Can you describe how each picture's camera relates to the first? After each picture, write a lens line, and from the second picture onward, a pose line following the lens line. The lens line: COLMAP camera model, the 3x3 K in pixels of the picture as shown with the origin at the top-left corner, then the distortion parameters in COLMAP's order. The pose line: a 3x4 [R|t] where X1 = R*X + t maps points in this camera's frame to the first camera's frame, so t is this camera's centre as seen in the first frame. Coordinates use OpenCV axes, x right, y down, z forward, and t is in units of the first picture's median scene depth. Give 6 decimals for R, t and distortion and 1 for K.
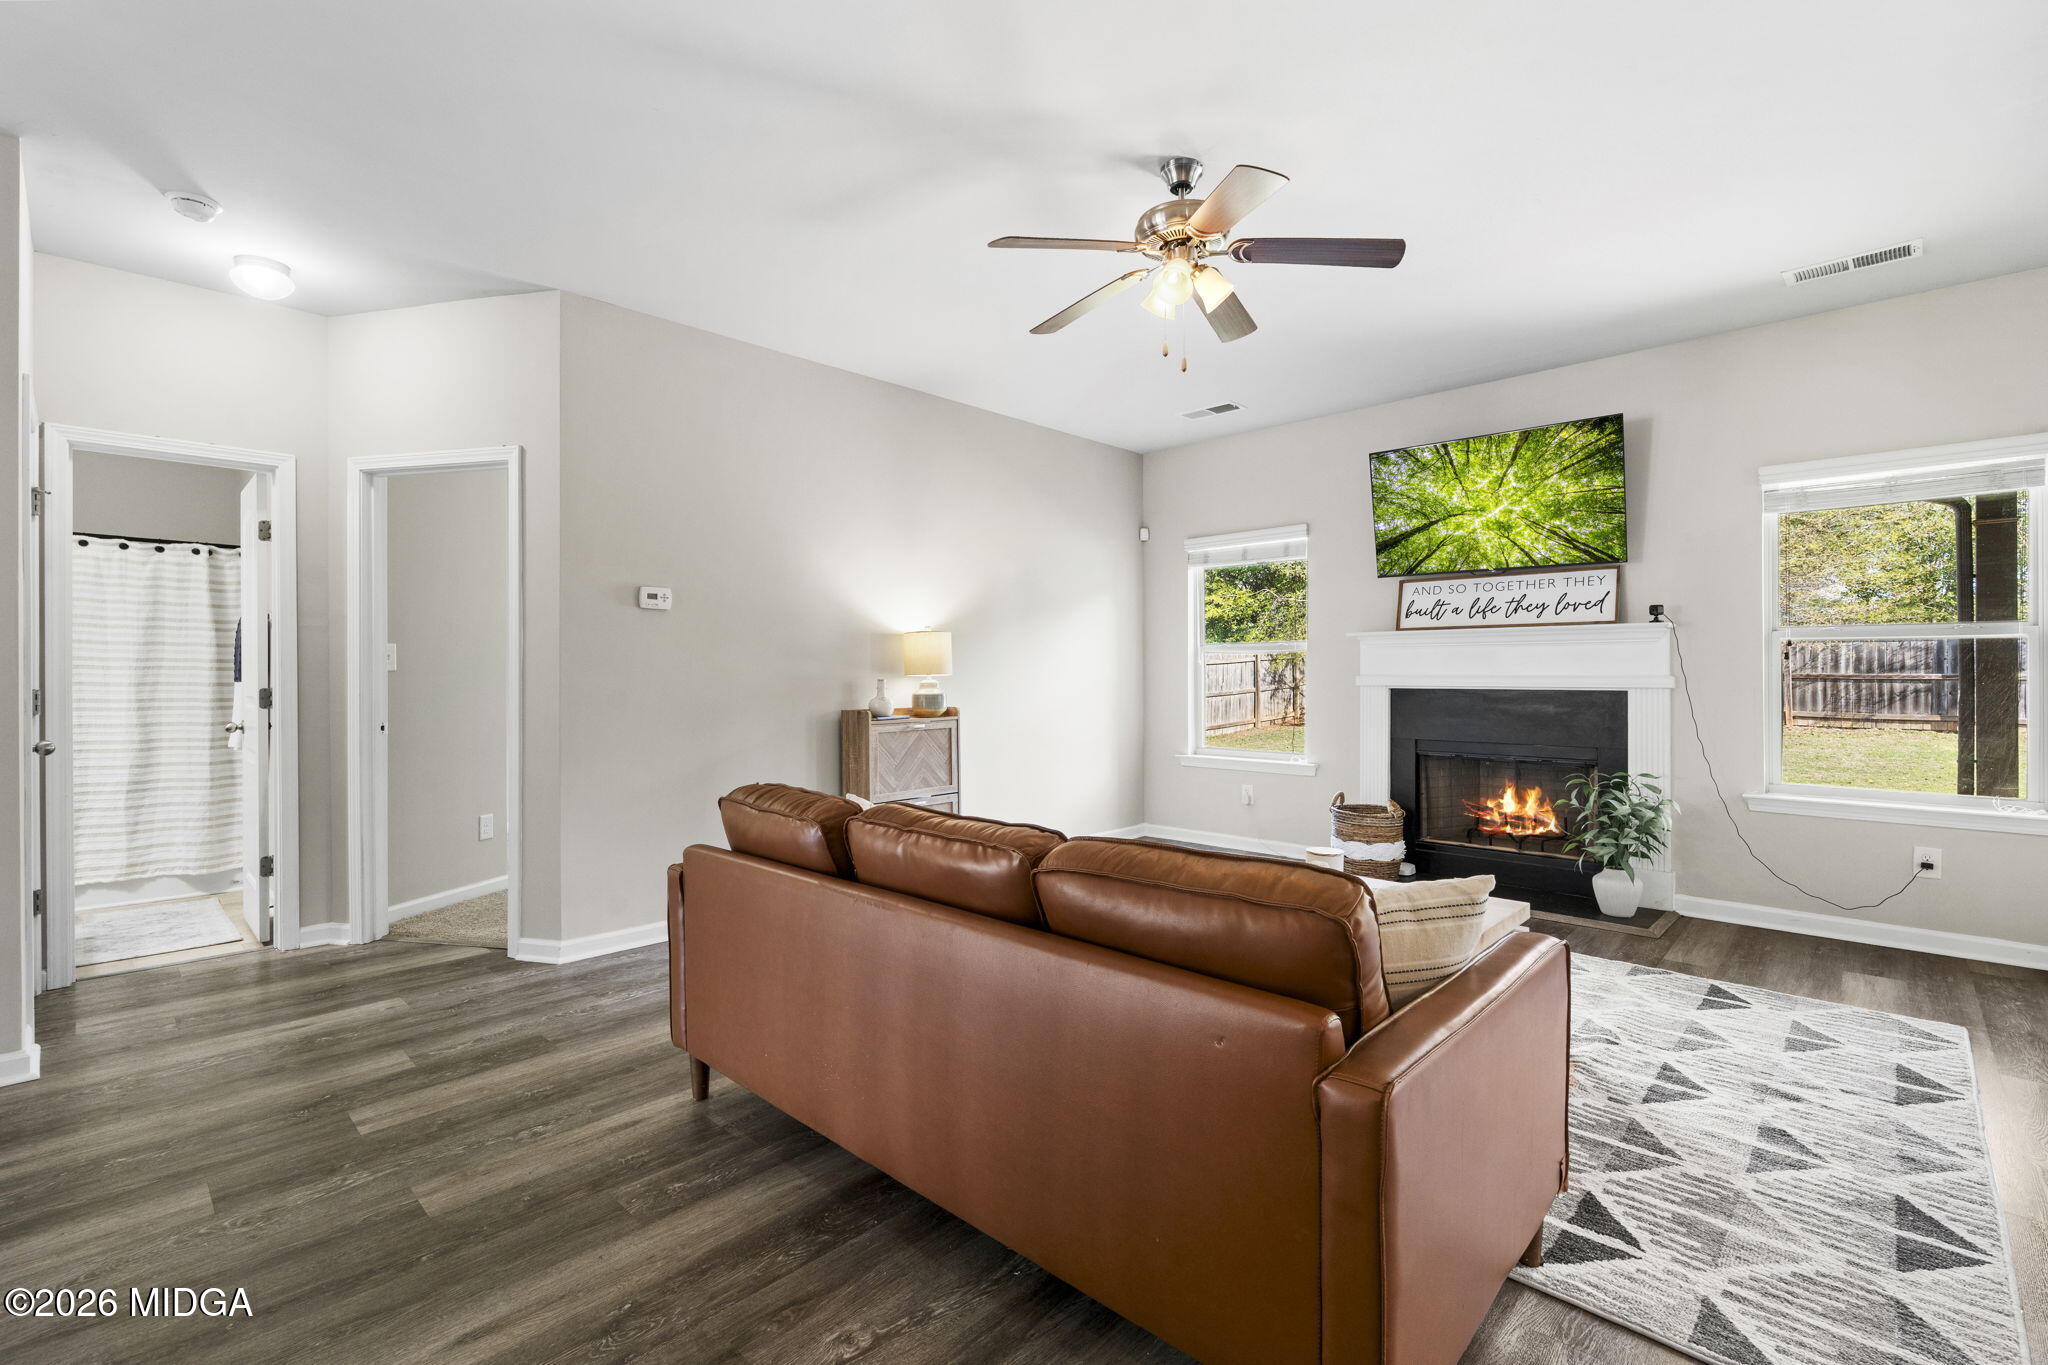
lens RADIAL K [[905.0, 0, 1023.6], [0, 905.0, 671.1], [0, 0, 1]] dist [-0.004851, 0.000726]
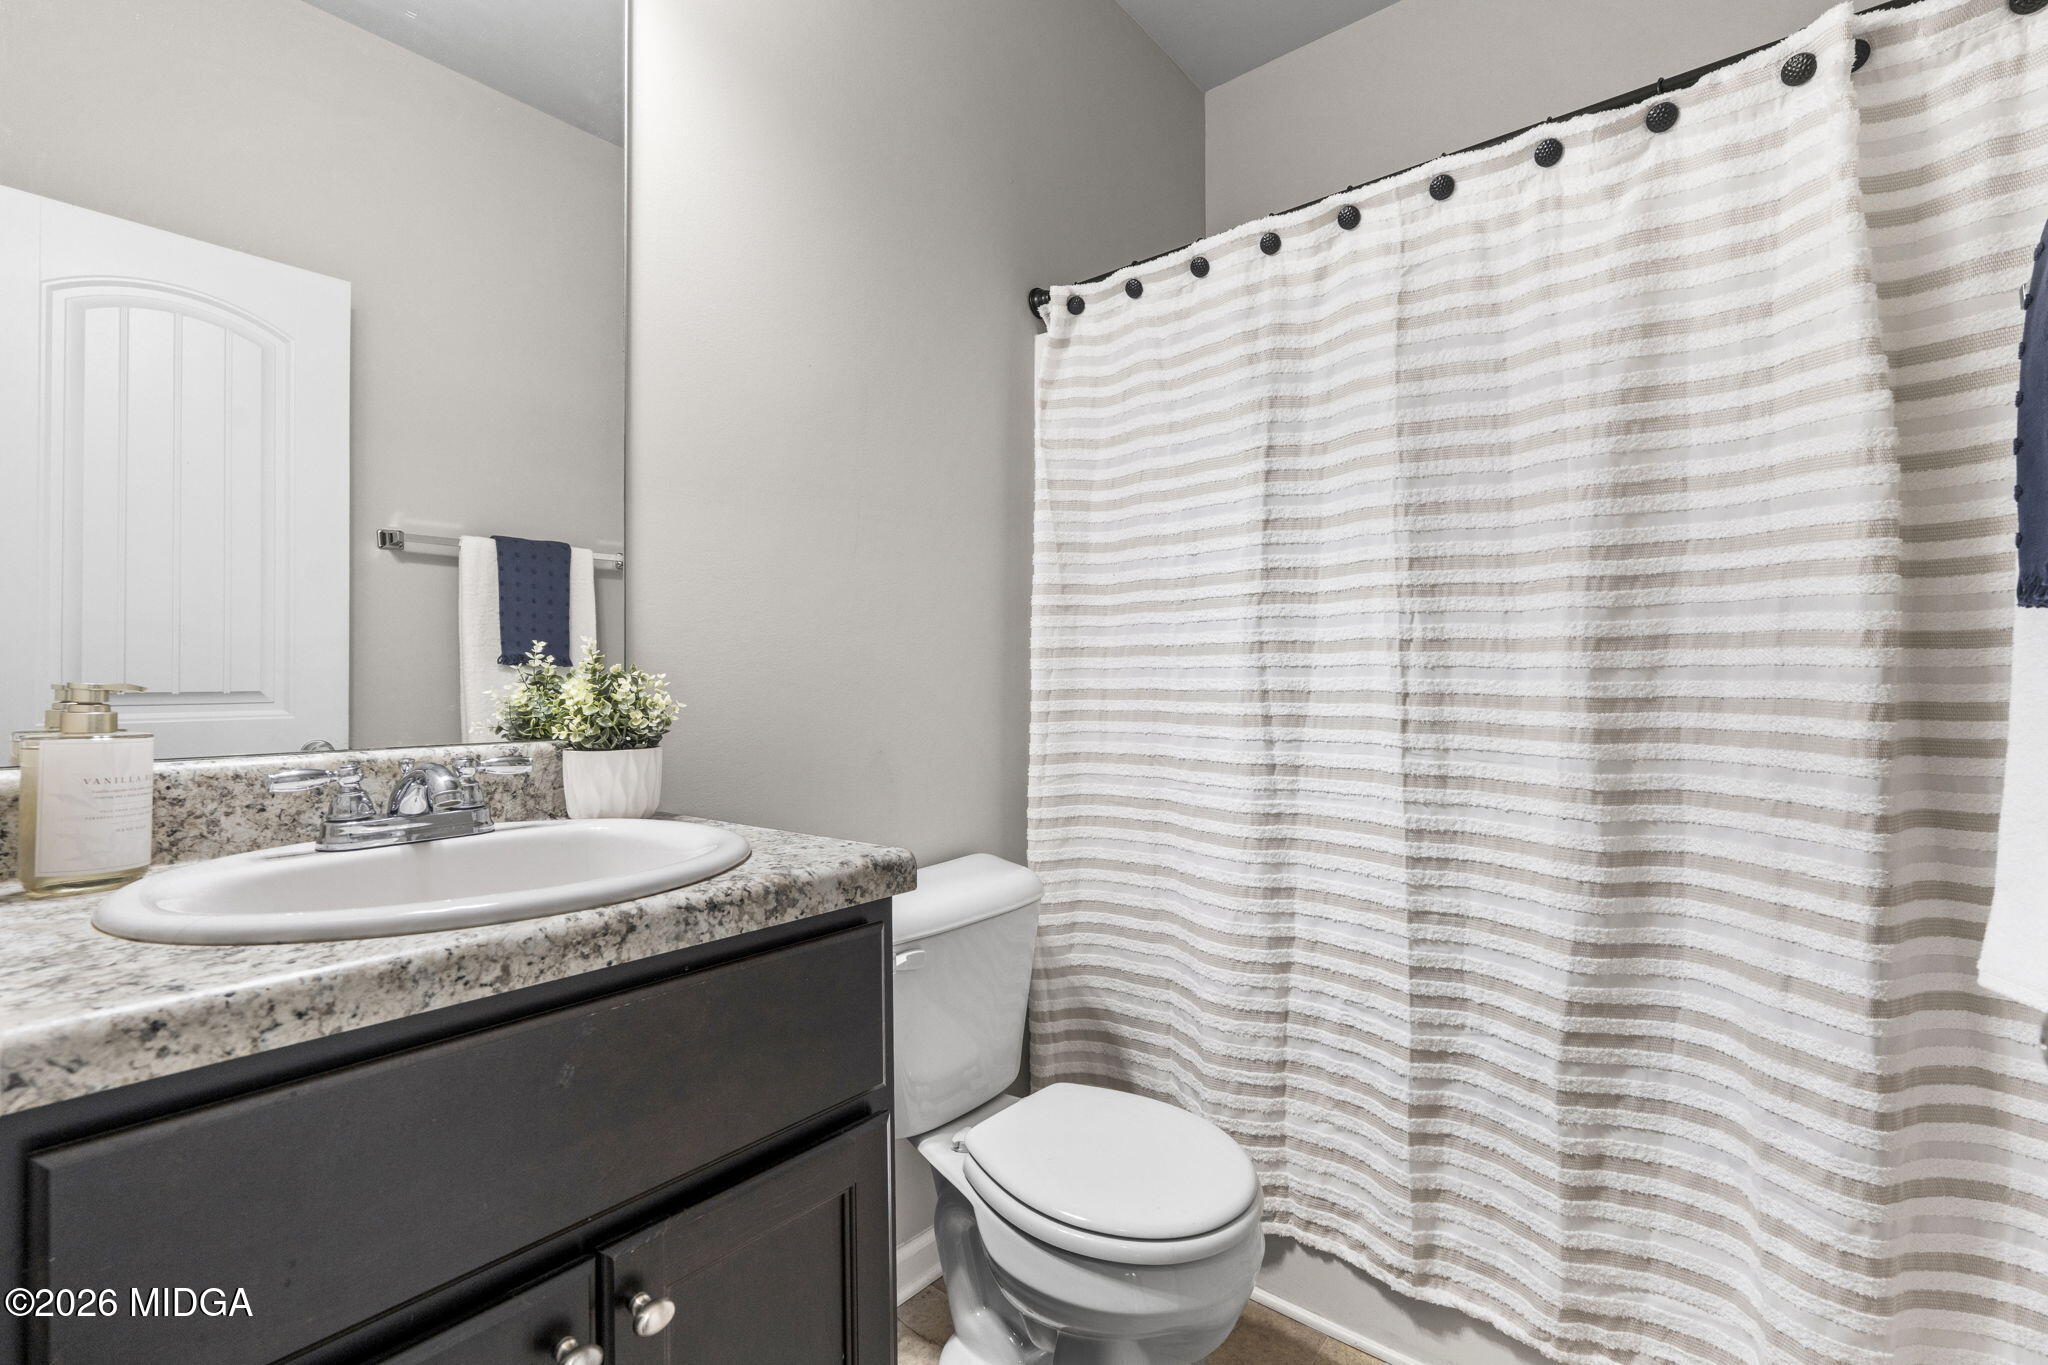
lens RADIAL K [[905.0, 0, 1018.0], [0, 905.0, 668.4], [0, 0, 1]] dist [-0.004851, 0.000726]
pose [[0.034644, -0.011239, -0.999337, -0.710461], [0.005054, 0.999926, -0.011071, 0.024123], [0.999387, -0.004667, 0.034698, 0.808360]]
